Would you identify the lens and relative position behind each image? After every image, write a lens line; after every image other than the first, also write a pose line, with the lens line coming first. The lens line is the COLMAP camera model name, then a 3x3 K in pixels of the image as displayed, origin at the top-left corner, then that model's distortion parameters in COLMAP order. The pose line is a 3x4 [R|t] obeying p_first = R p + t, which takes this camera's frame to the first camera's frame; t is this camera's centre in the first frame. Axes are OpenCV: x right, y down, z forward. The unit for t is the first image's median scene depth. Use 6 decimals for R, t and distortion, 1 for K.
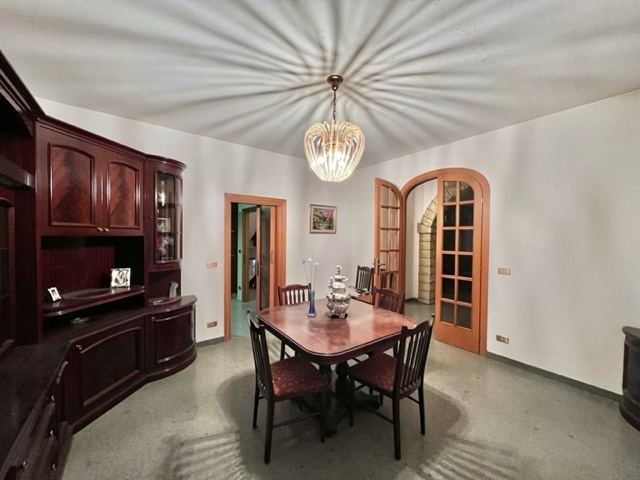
lens RADIAL K [[252.7, 0, 320.6], [0, 252.7, 240.8], [0, 0, 1]] dist [-0.001271, -0.000161]
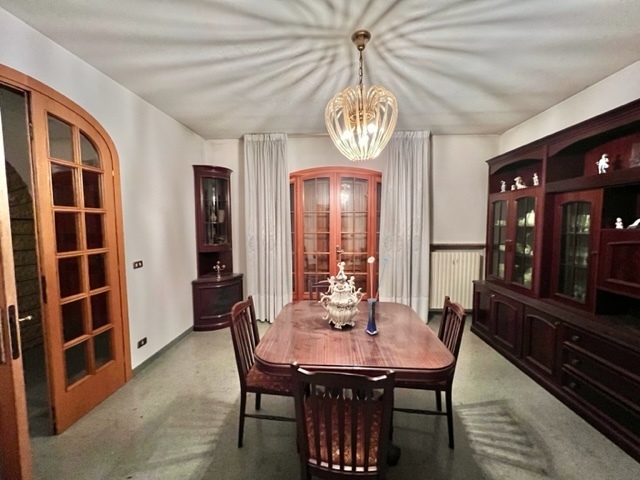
lens RADIAL K [[252.7, 0, 322.4], [0, 252.7, 240.0], [0, 0, 1]] dist [-0.001271, -0.000161]
pose [[-0.767909, -0.049961, 0.638608, -0.393309], [0.010918, 0.995788, 0.091033, -0.043728], [-0.640466, 0.076877, -0.764129, 1.692054]]
